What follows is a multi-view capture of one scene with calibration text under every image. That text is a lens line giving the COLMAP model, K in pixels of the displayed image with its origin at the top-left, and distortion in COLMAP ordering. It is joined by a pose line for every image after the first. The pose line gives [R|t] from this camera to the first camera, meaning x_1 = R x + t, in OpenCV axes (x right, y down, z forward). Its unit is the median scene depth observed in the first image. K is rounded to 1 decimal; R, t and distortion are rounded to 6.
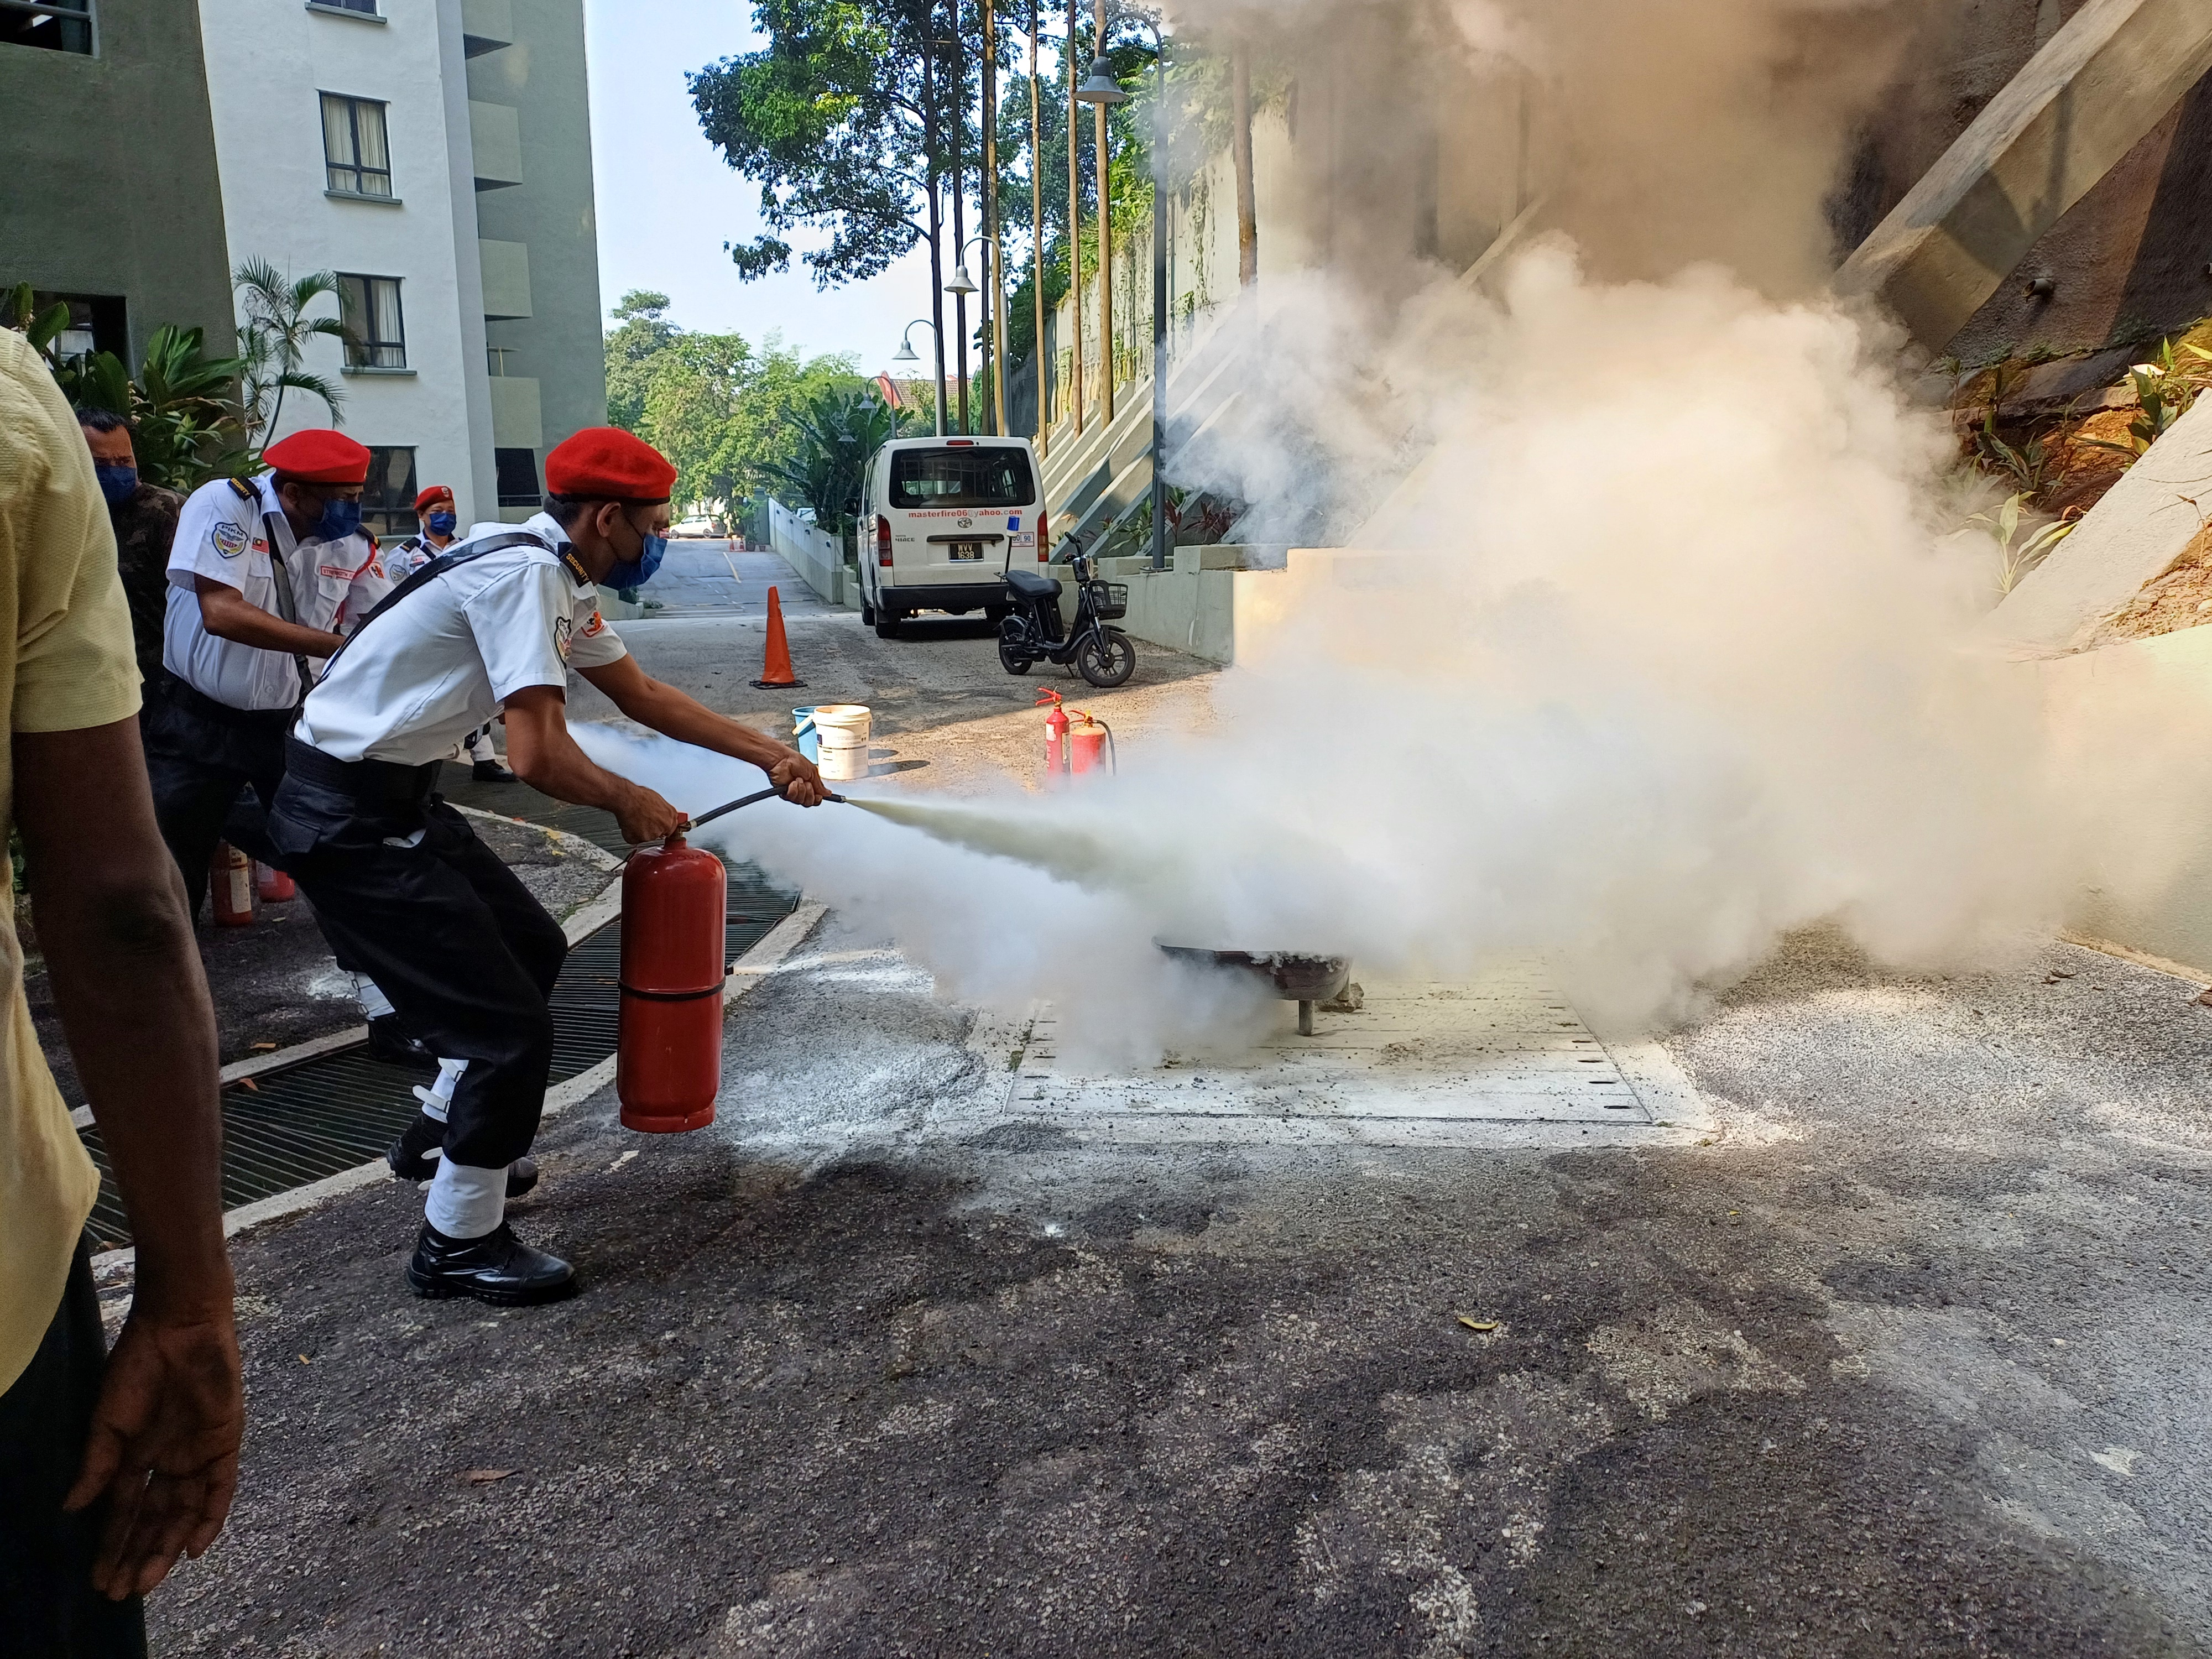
lens RADIAL K [[1635.6, 0, 1103.8], [0, 1635.6, 816.9], [0, 0, 1]] dist [0.046942, -0.021622]
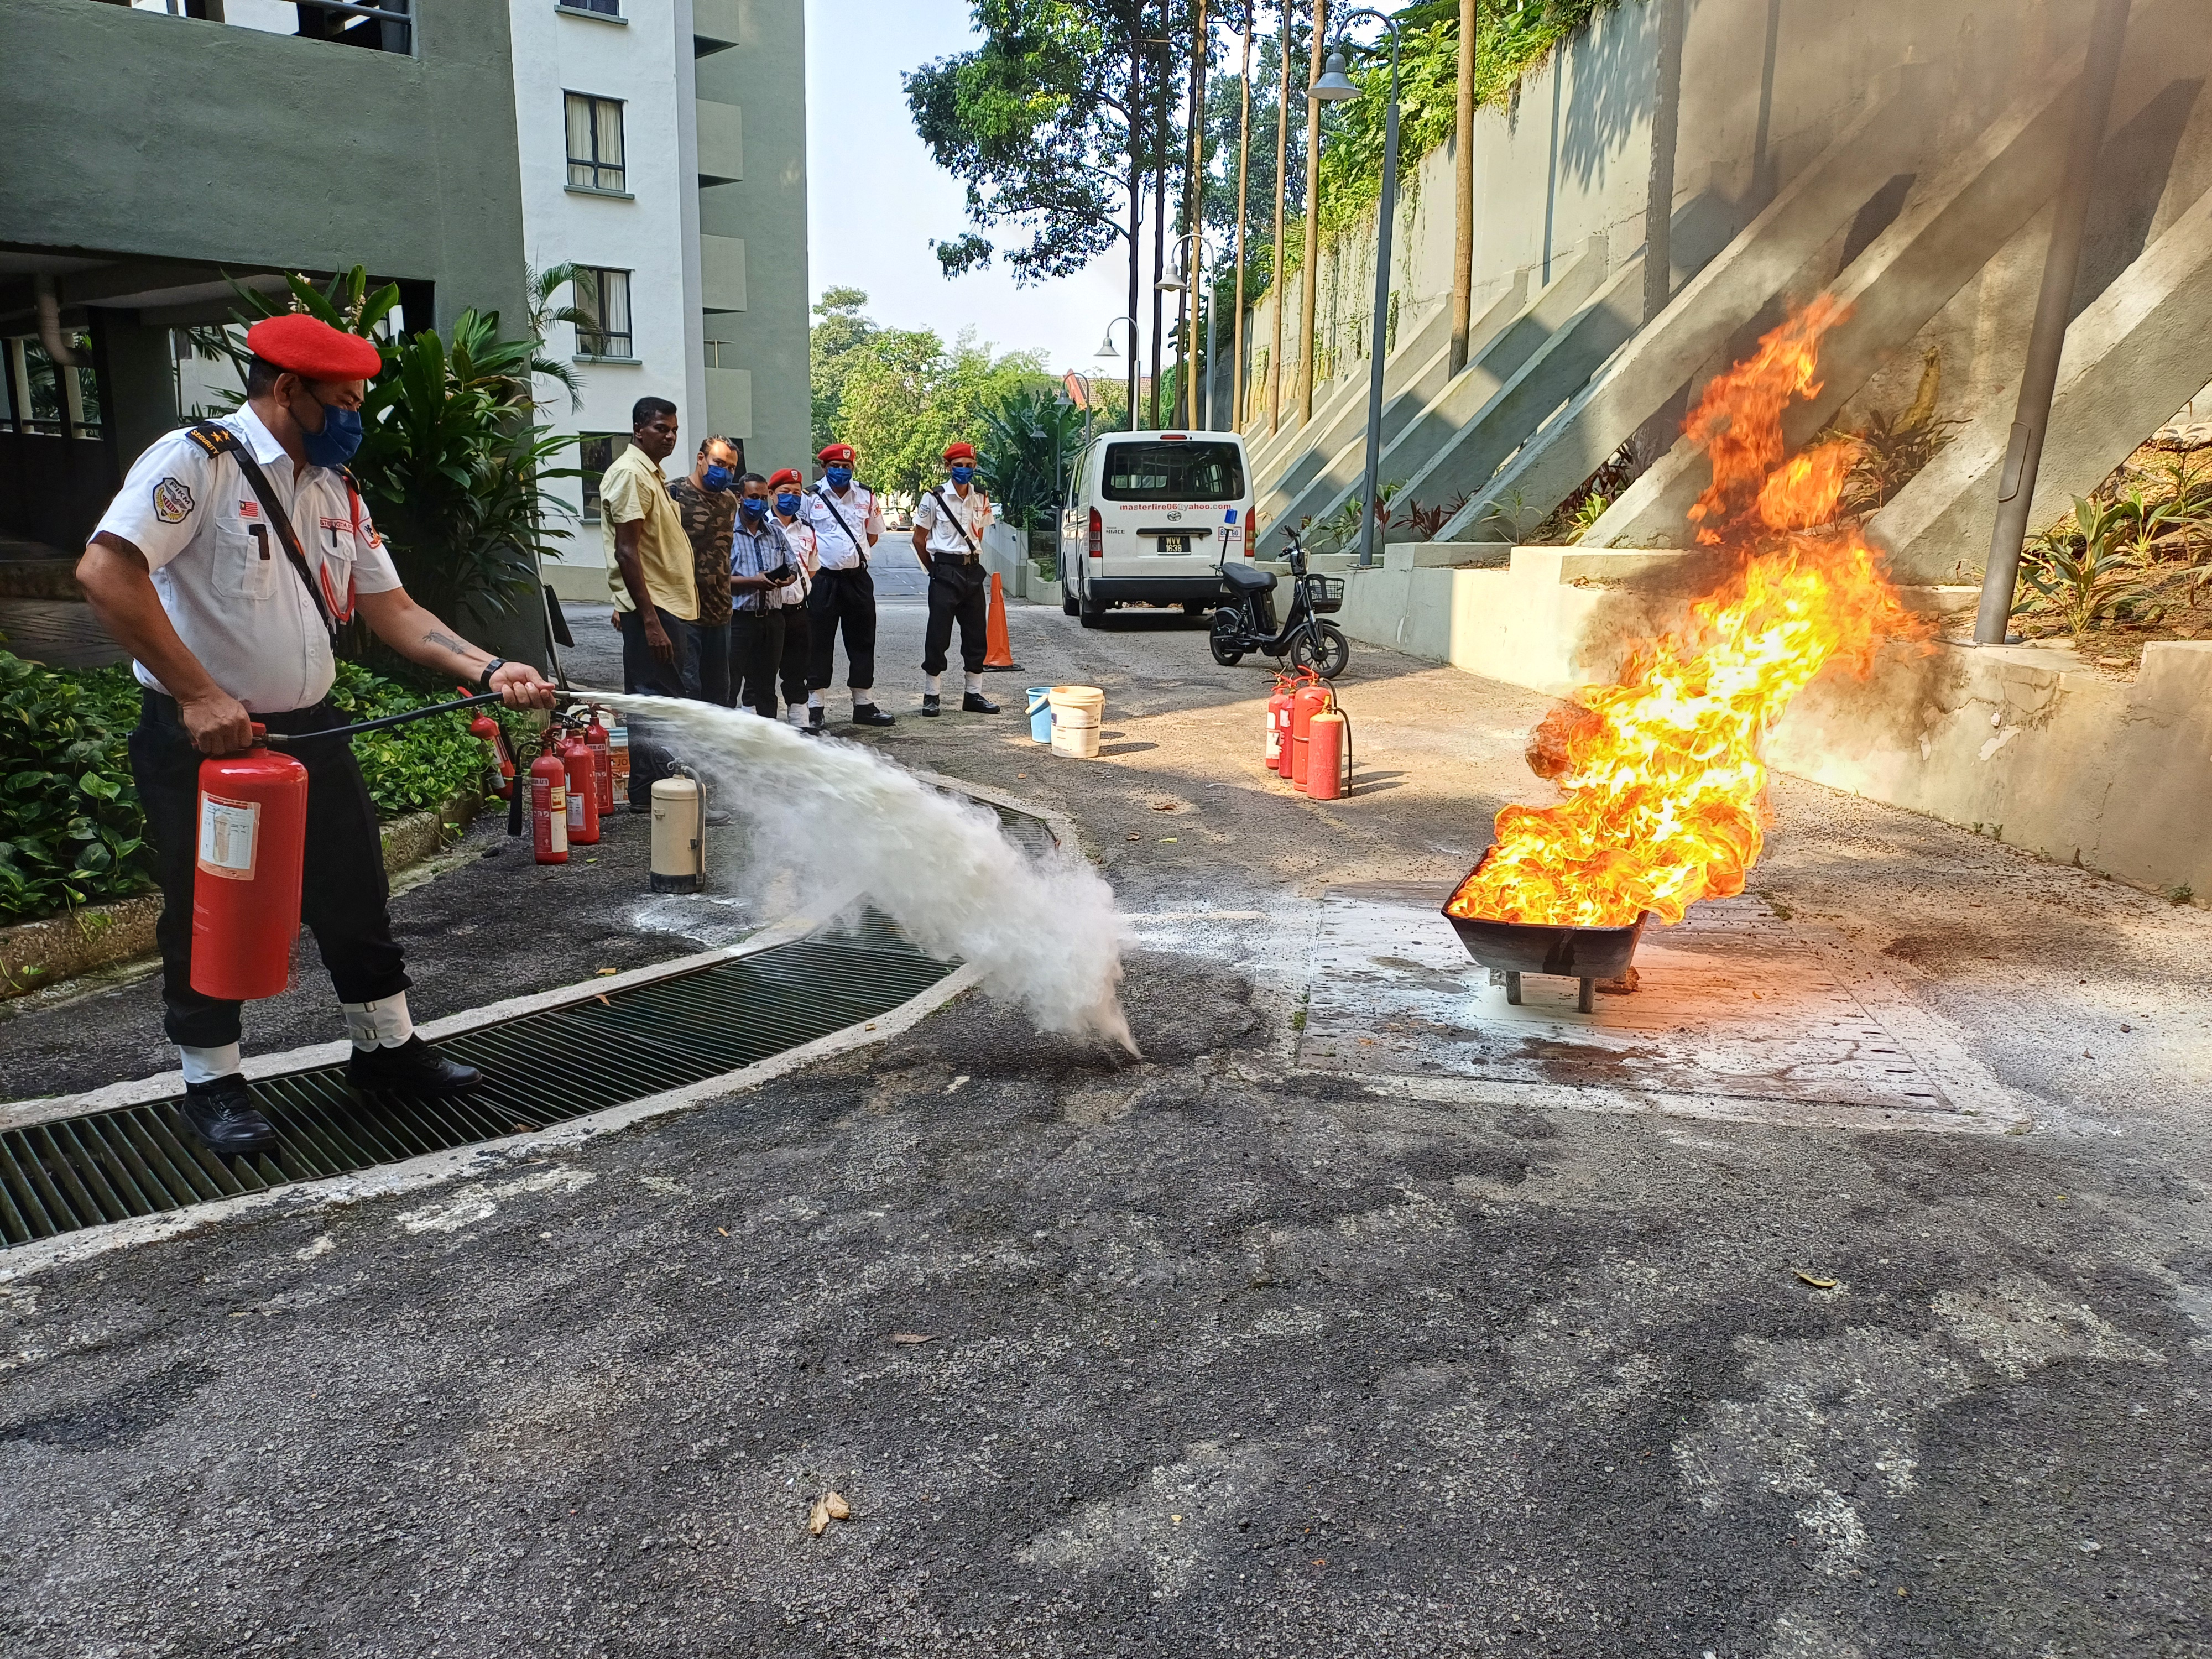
lens RADIAL K [[1635.6, 0, 1104.2], [0, 1635.6, 833.0], [0, 0, 1]] dist [0.046942, -0.021622]
pose [[0.995171, 0.041248, -0.089073, -0.106884], [-0.040592, 0.999134, 0.009168, 0.031160], [0.089374, -0.005508, 0.995983, -0.048229]]
